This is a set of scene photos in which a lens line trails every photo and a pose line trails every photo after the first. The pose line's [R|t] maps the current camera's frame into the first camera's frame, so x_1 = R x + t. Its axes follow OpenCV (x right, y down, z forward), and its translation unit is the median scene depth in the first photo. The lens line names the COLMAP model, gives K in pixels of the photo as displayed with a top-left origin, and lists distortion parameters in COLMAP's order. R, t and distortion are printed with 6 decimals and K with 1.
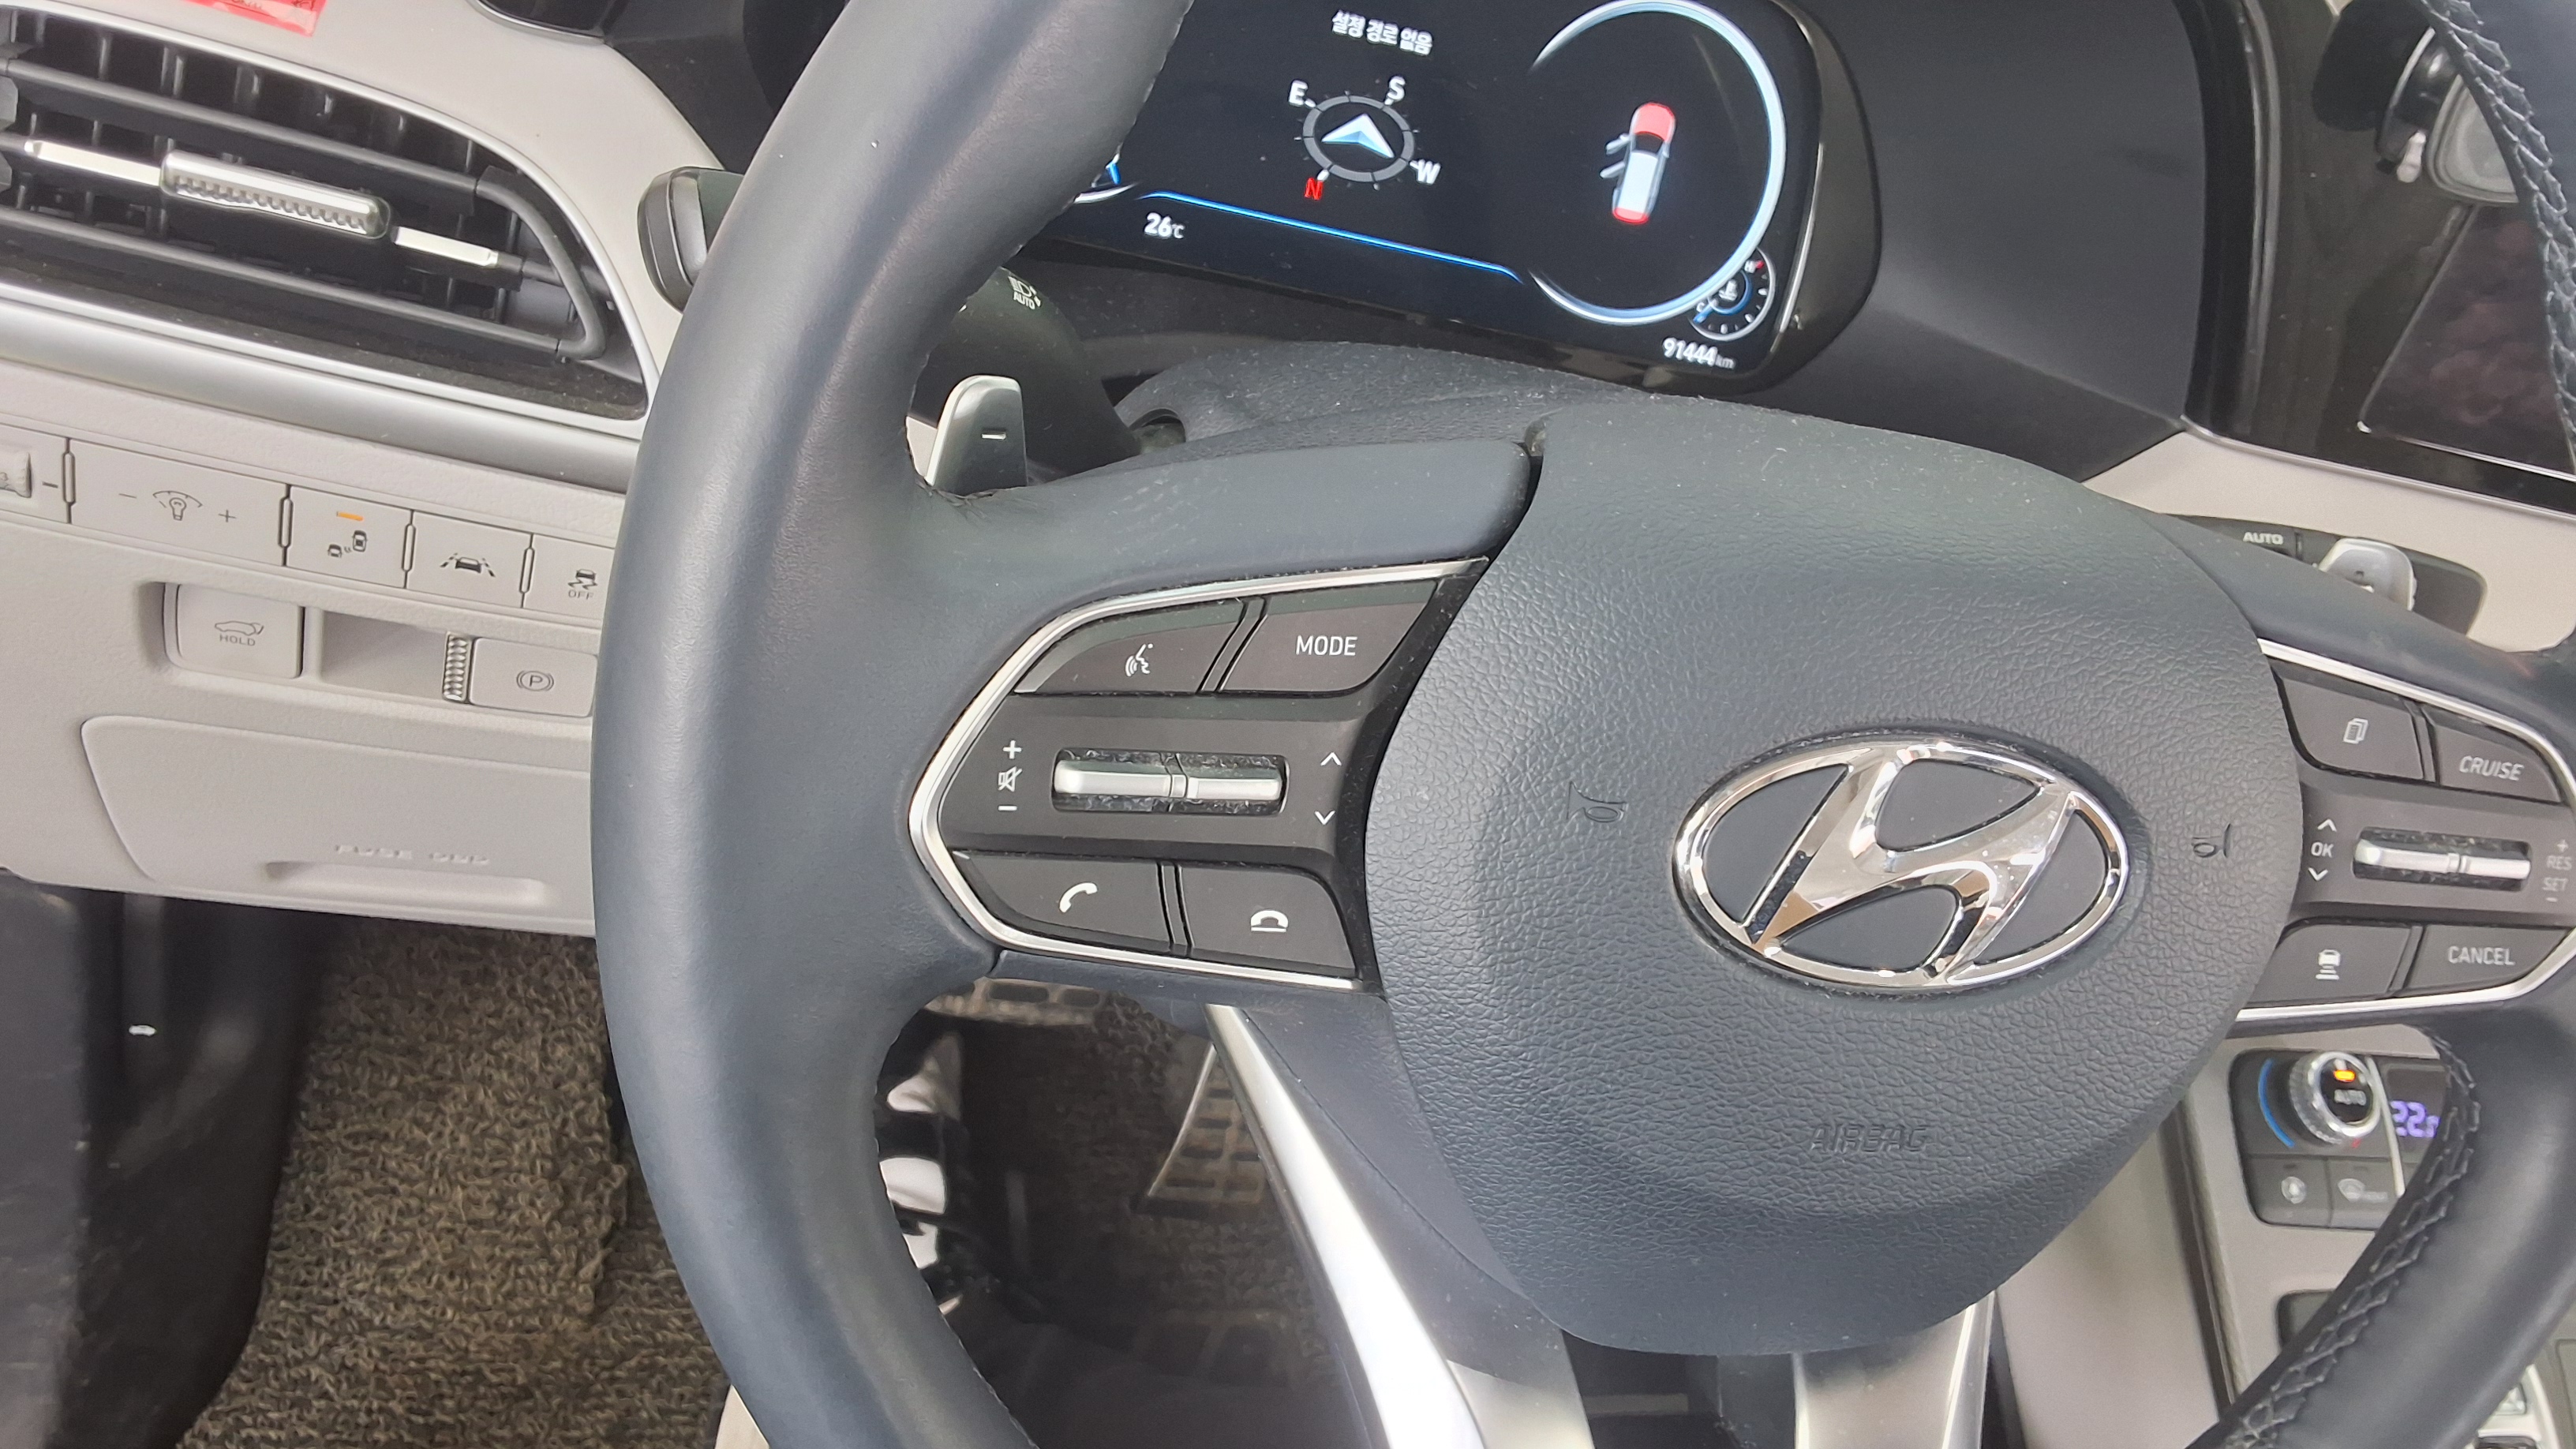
lens RADIAL K [[2049.0, 0, 1292.0], [0, 2049.0, 770.0], [0, 0, 1]] dist [0.107441, -0.159012]
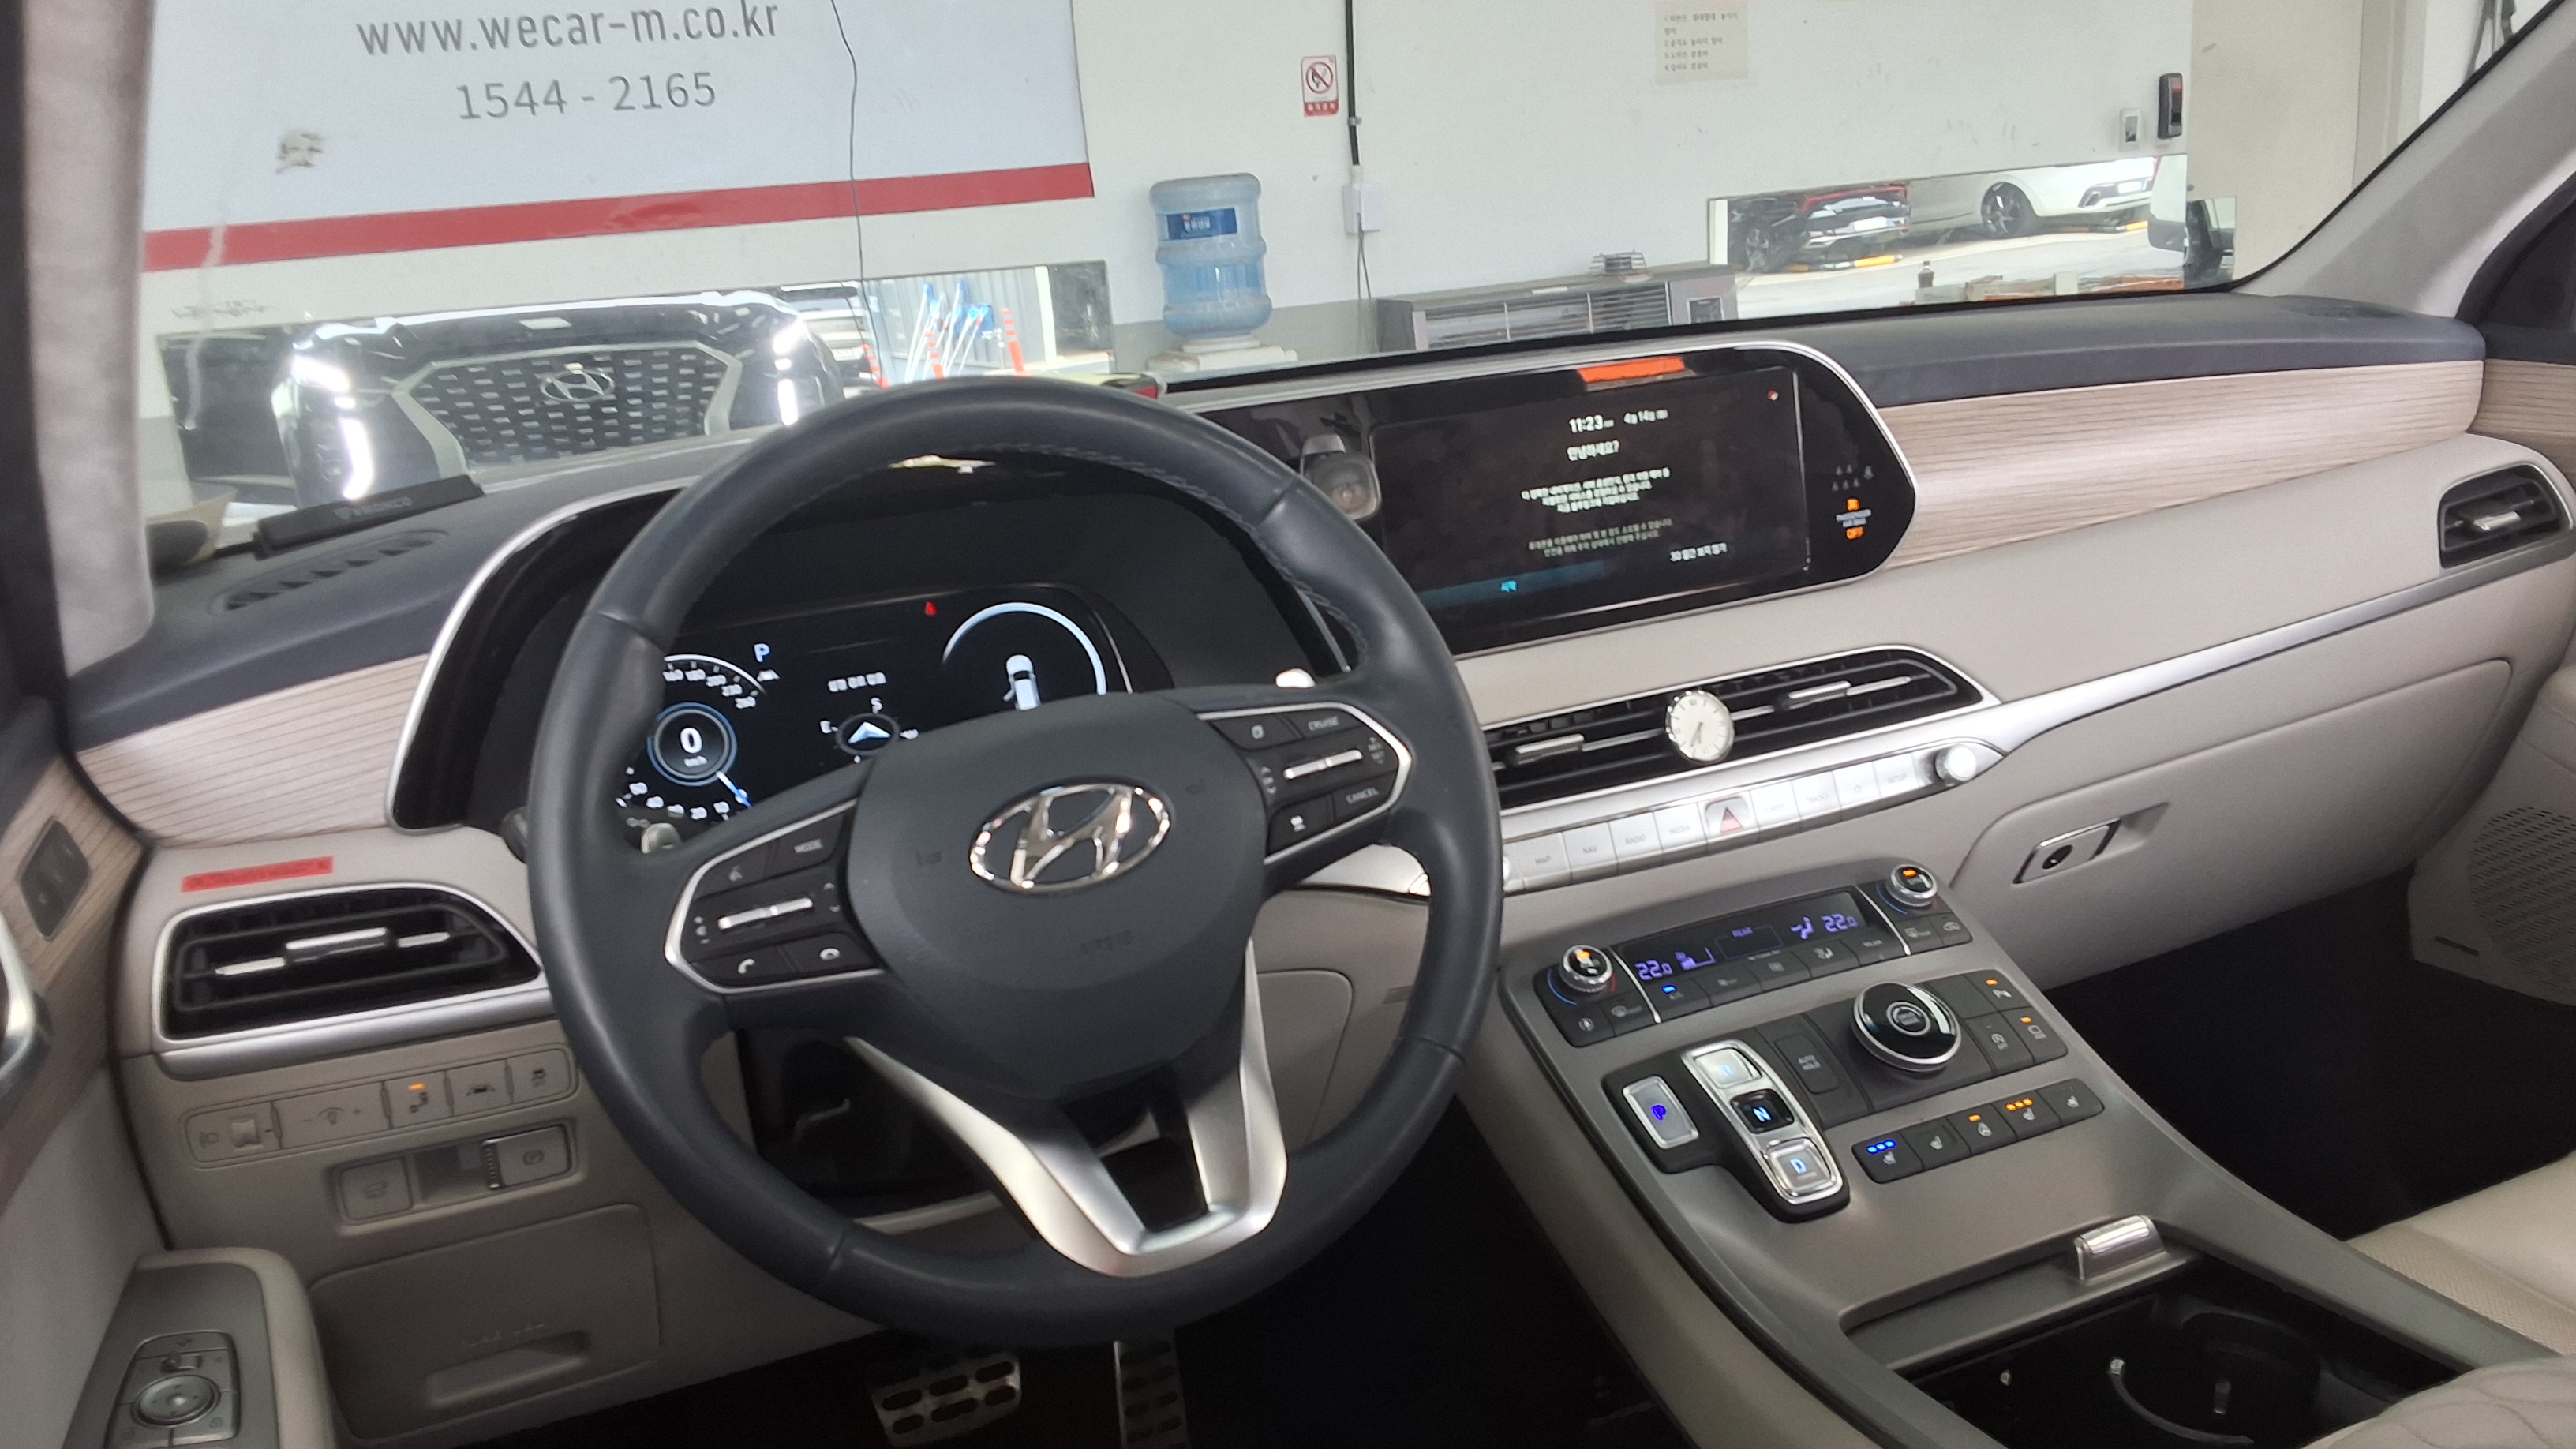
lens RADIAL K [[2049.0, 0, 1292.0], [0, 2049.0, 770.0], [0, 0, 1]] dist [0.107441, -0.159012]
pose [[0.902267, -0.416535, 0.111411, 0.207776], [0.429932, 0.849486, -0.305830, 0.597042], [0.032747, 0.323839, 0.945545, -0.960601]]
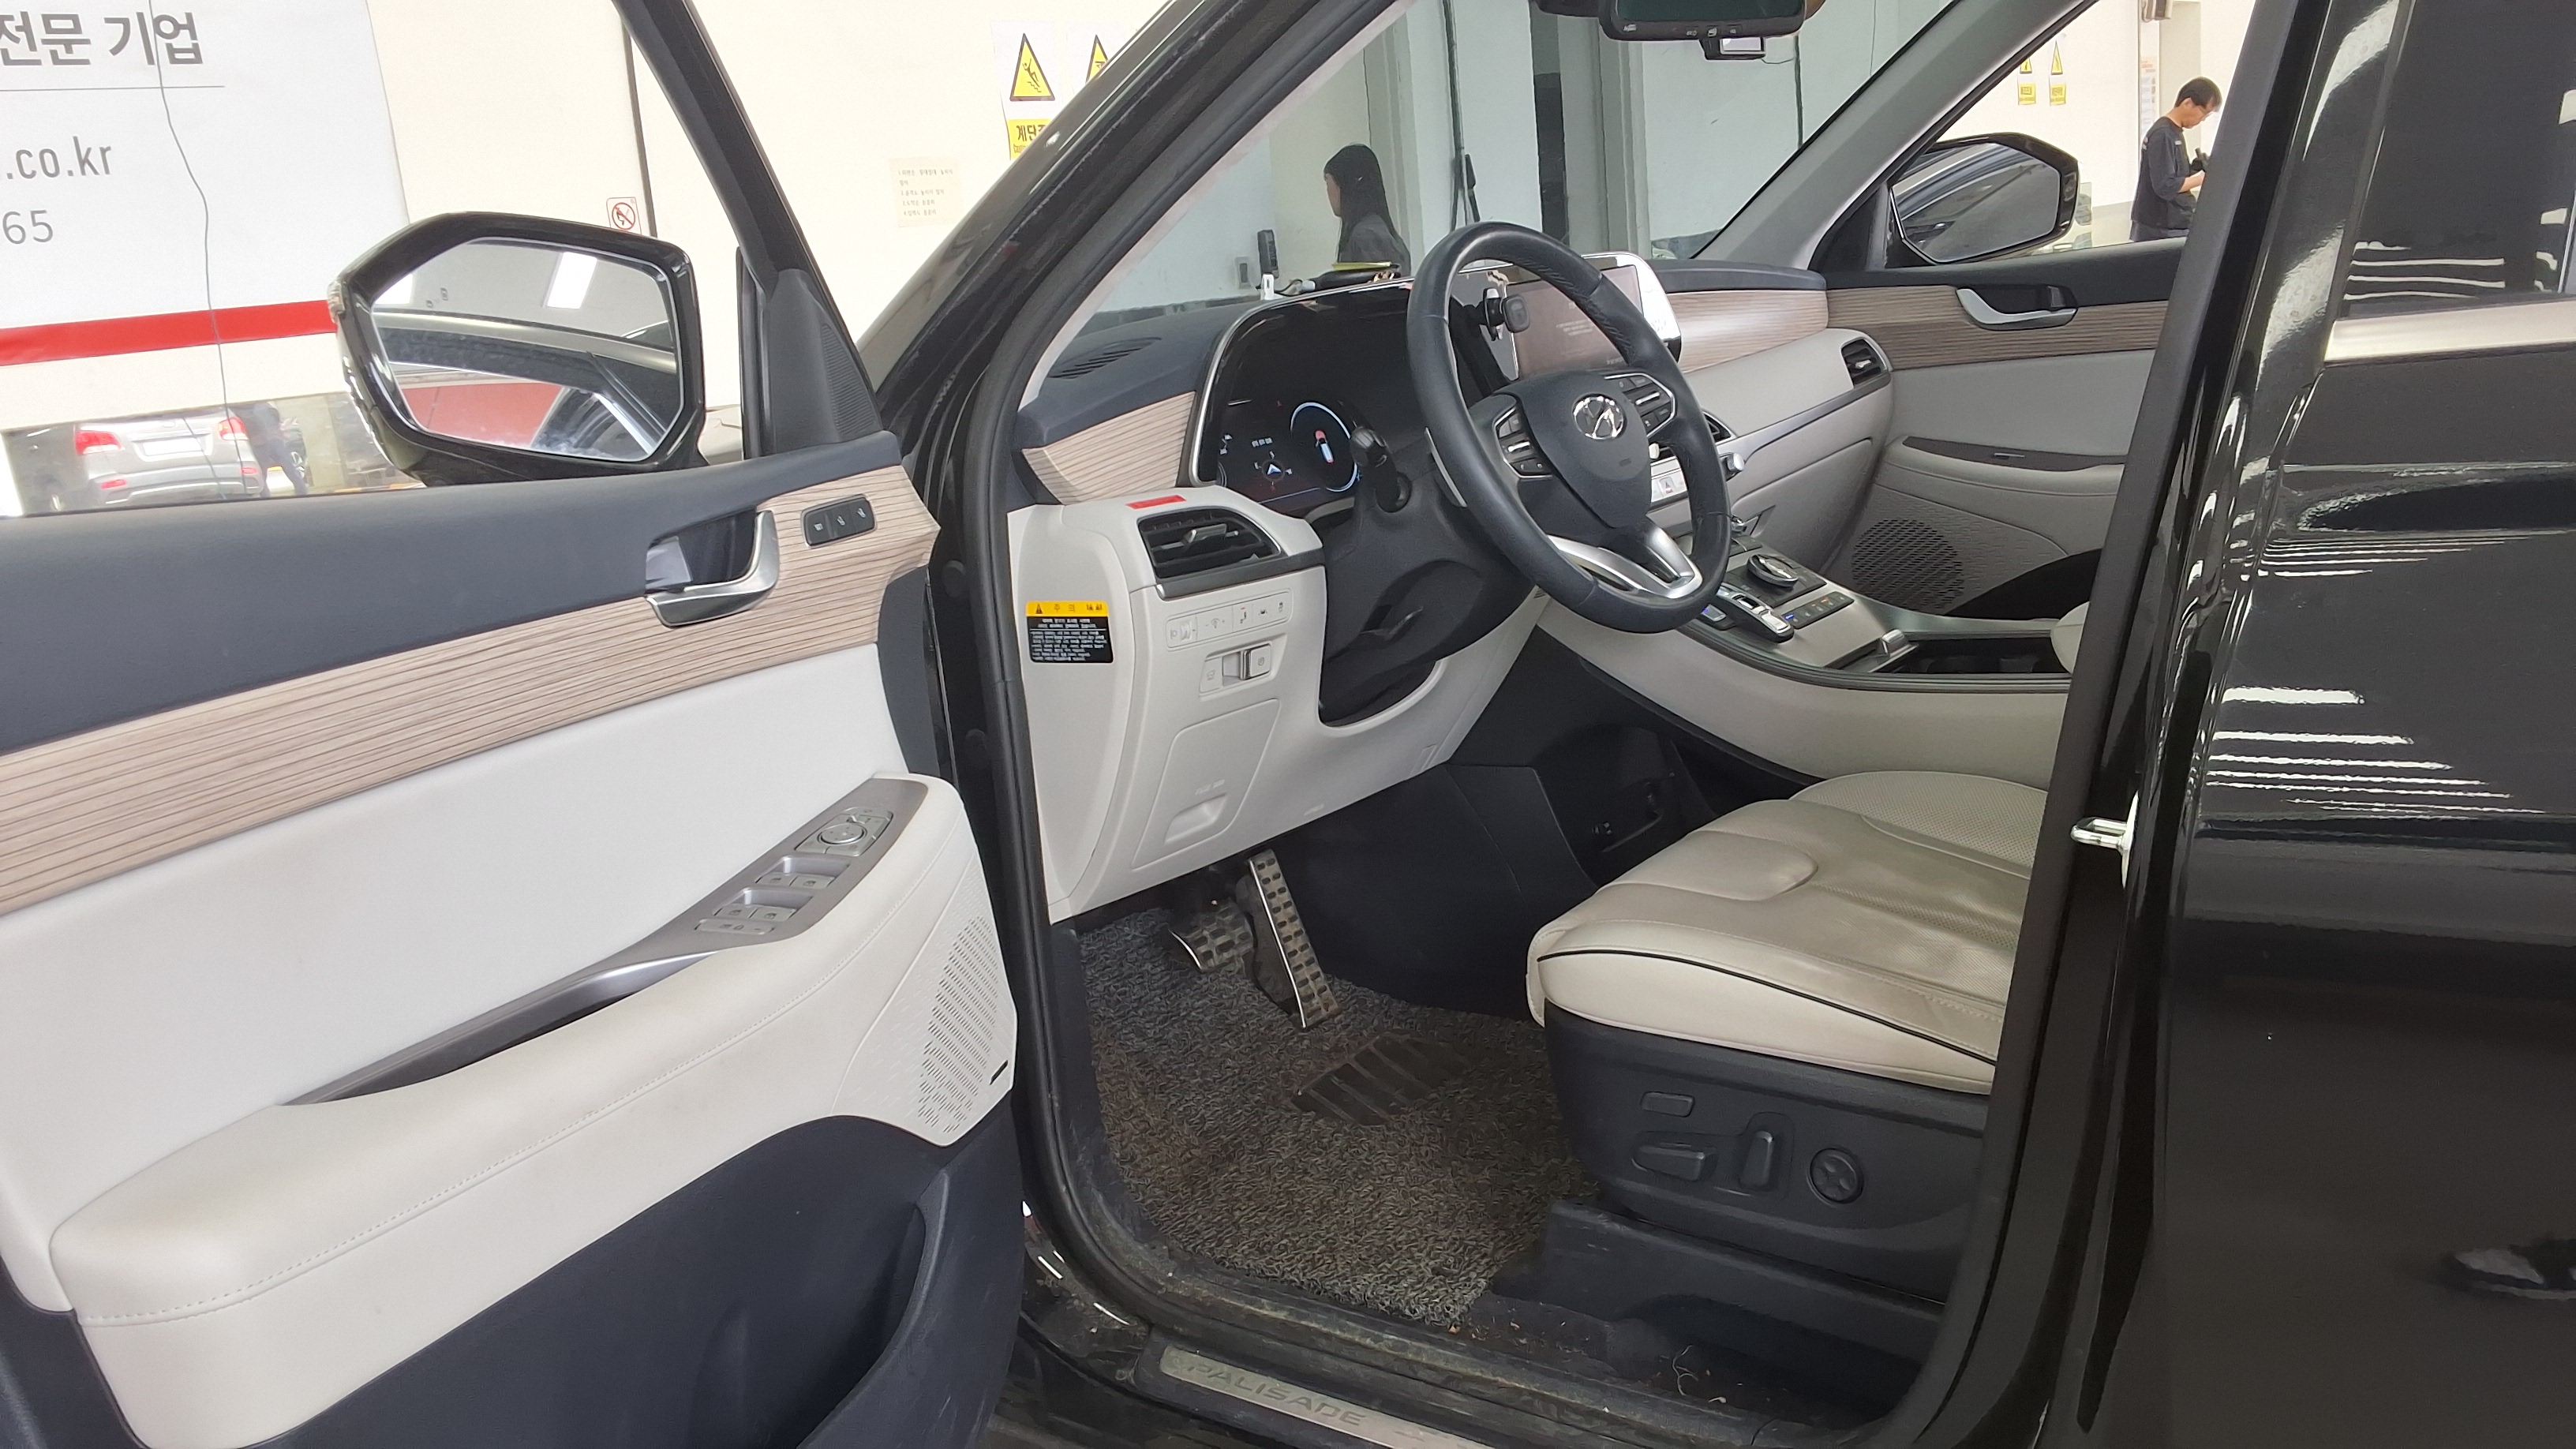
lens RADIAL K [[2049.0, 0, 1292.0], [0, 2049.0, 770.0], [0, 0, 1]] dist [0.107441, -0.159012]
pose [[0.681726, -0.511456, 0.523127, -2.535391], [0.652147, 0.748906, -0.117664, 0.610399], [-0.331593, 0.421370, 0.844093, -2.100262]]
